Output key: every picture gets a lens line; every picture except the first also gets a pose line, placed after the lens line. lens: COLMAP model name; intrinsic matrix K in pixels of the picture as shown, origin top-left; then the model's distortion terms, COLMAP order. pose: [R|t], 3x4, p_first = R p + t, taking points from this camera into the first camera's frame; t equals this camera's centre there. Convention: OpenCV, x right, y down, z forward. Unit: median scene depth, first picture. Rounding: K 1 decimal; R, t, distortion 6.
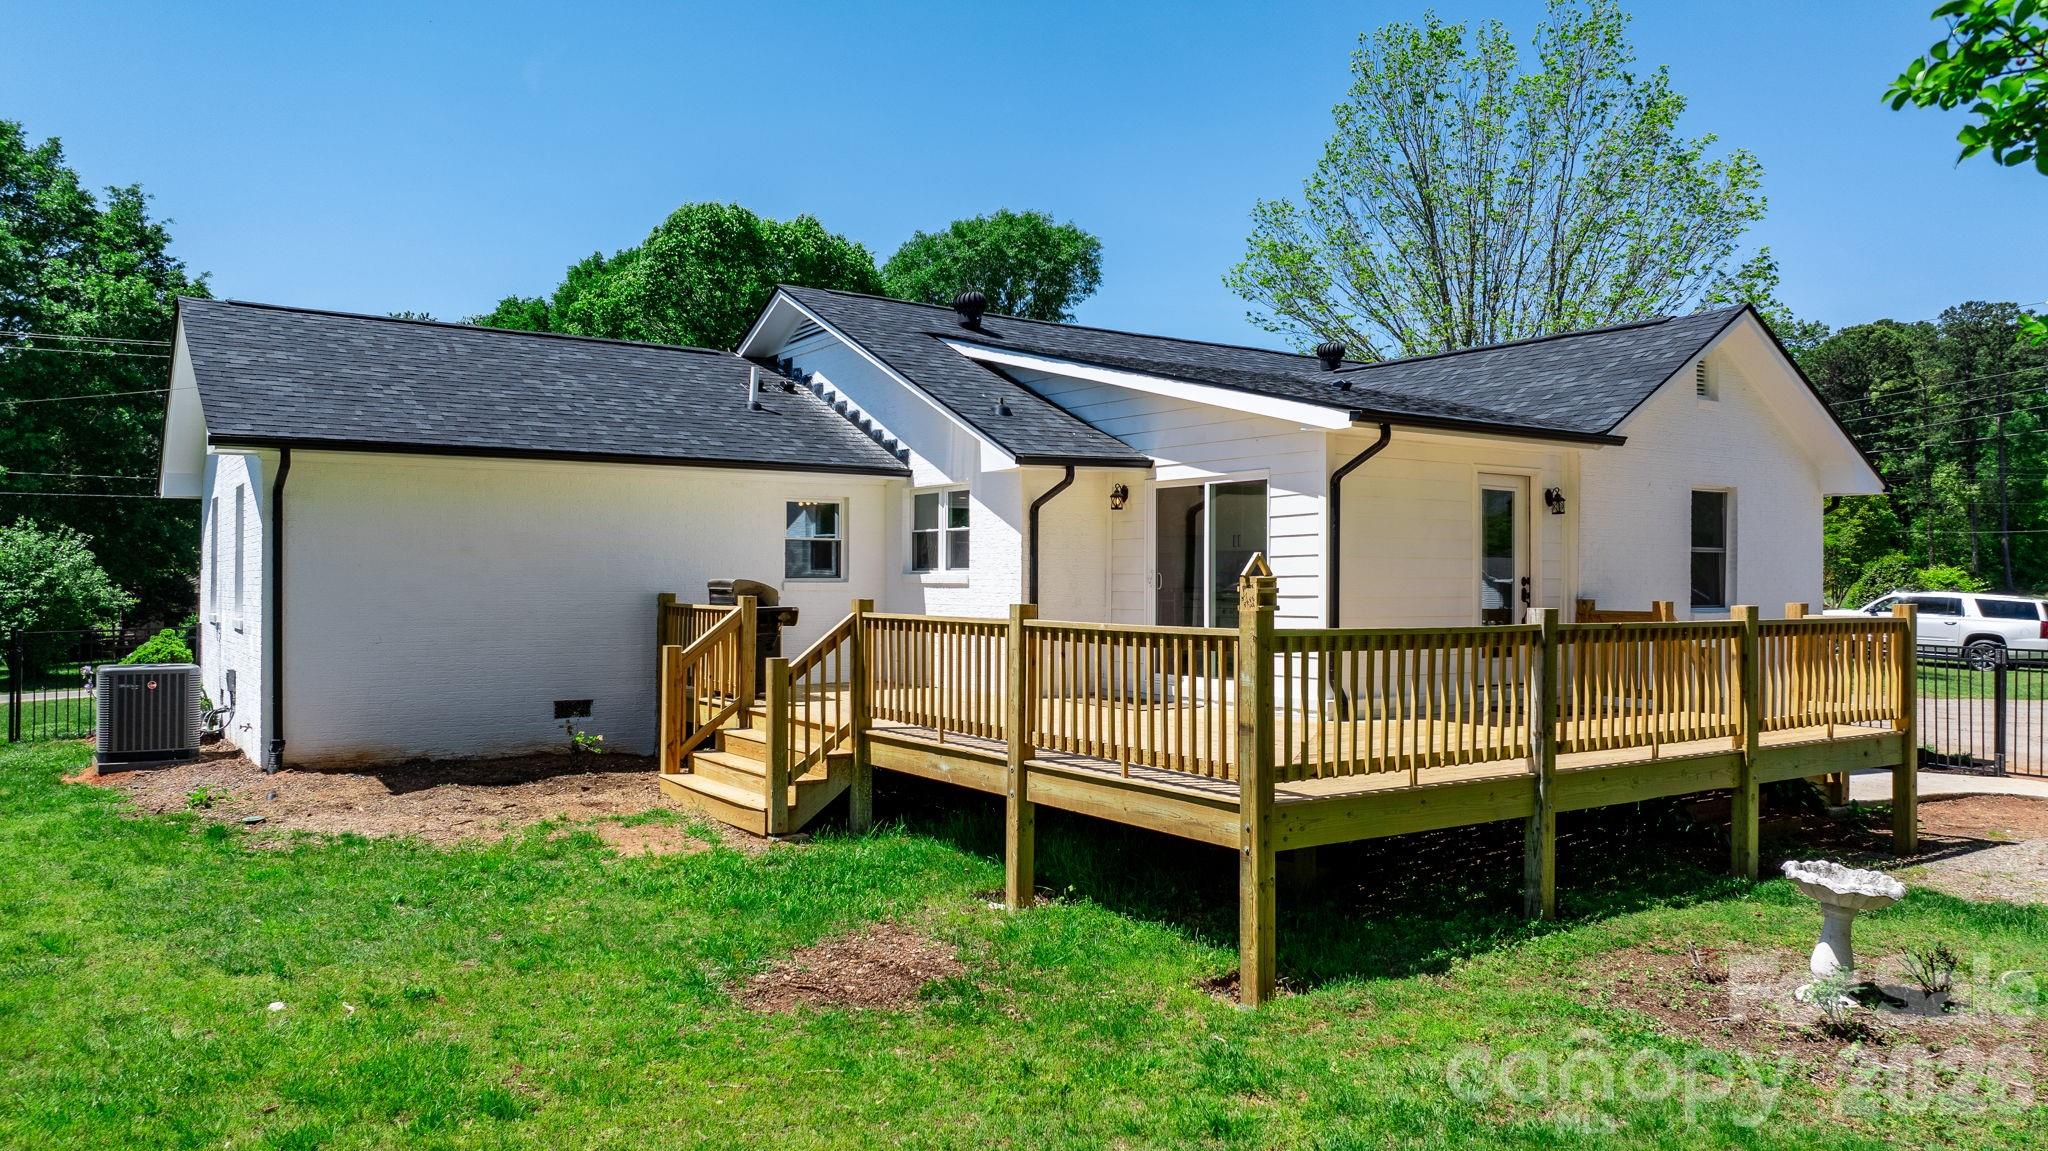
lens RADIAL K [[1467.9, 0, 1031.7], [0, 1467.9, 580.2], [0, 0, 1]] dist [-0.015118, -0.000705]
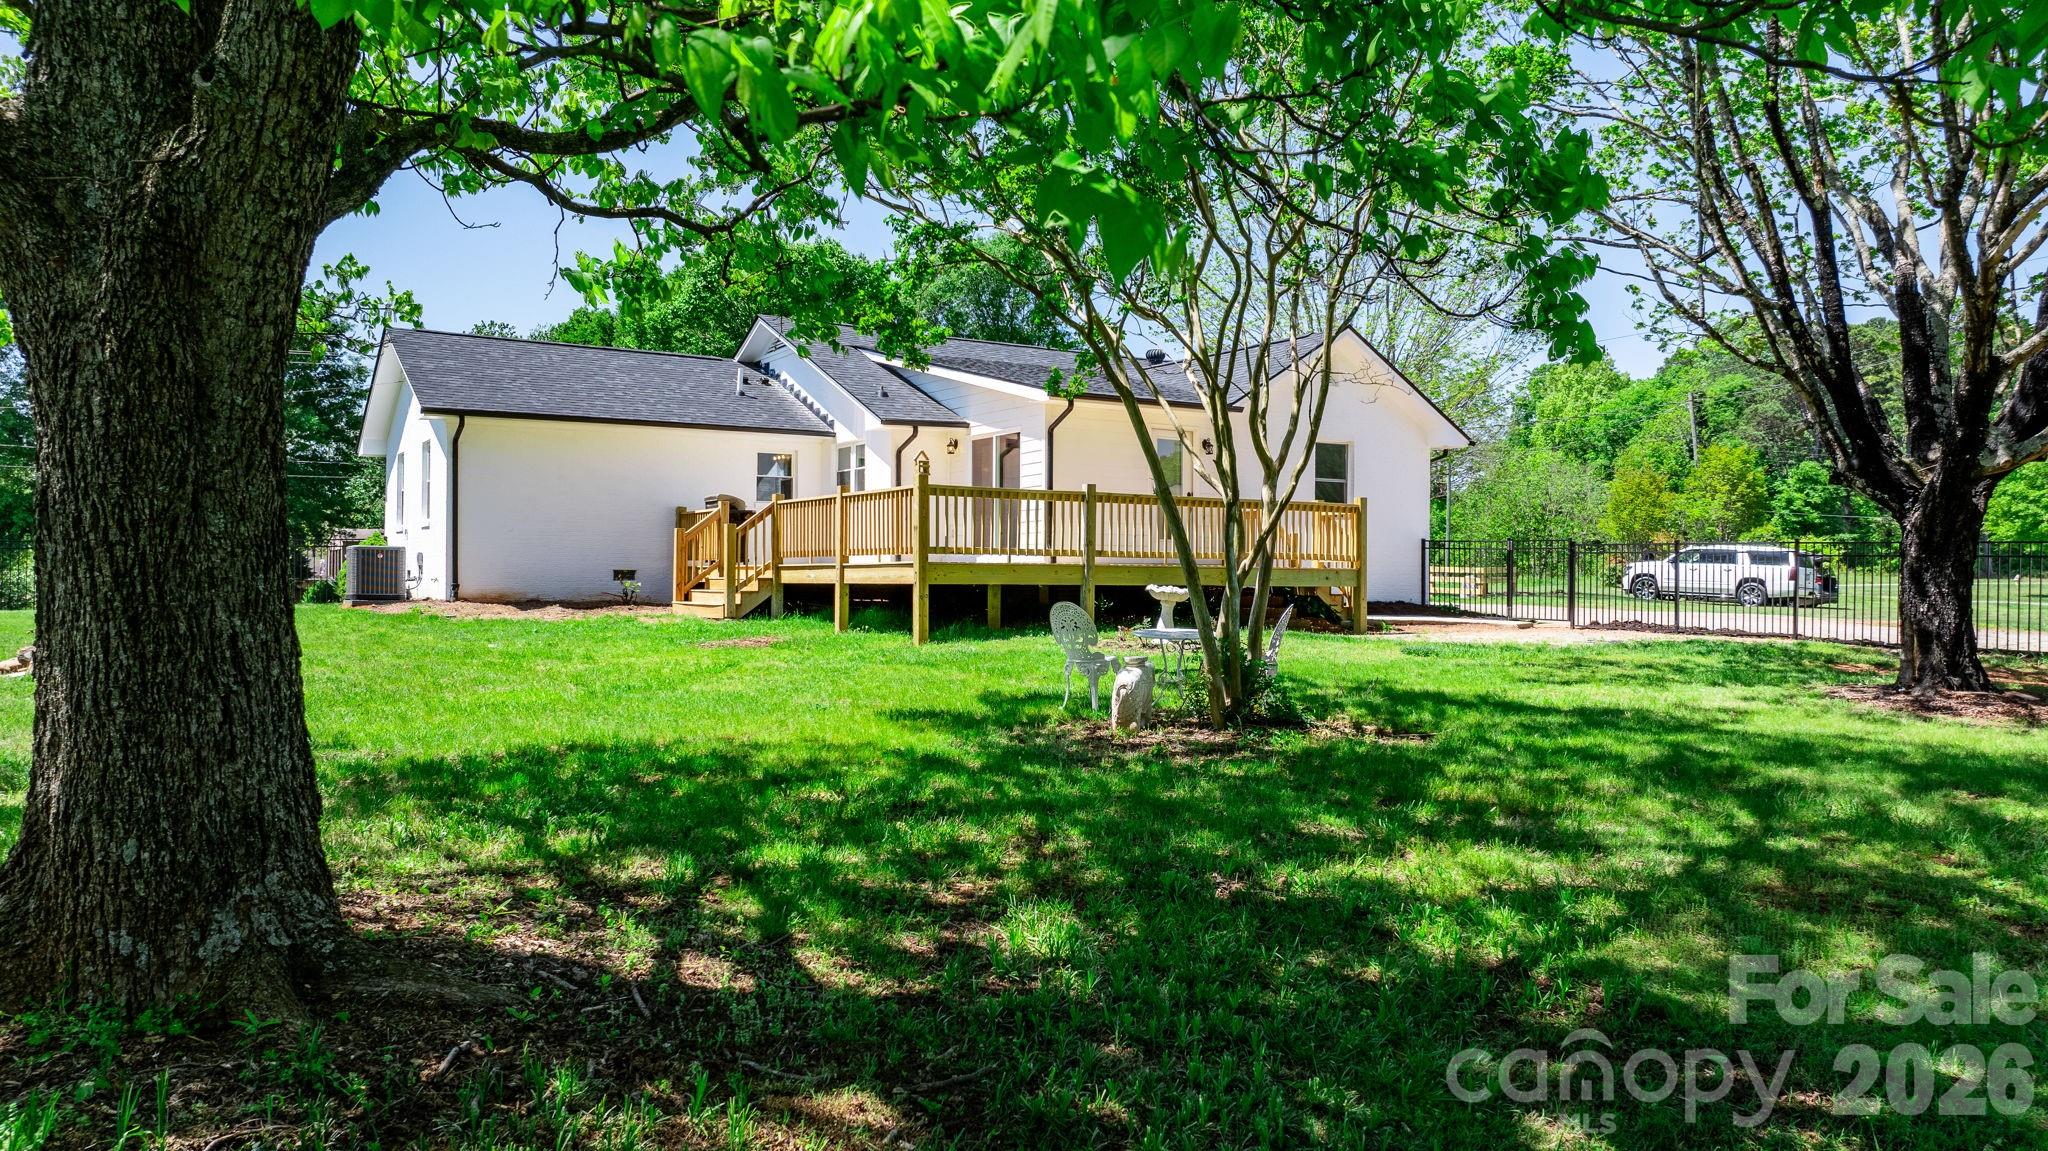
lens RADIAL K [[1467.9, 0, 1032.6], [0, 1467.9, 581.0], [0, 0, 1]] dist [-0.015118, -0.000705]
pose [[0.999195, 0.000945, -0.040106, 0.216112], [-0.000930, 0.999999, 0.000371, 0.094107], [0.040106, -0.000333, 0.999195, -0.642400]]
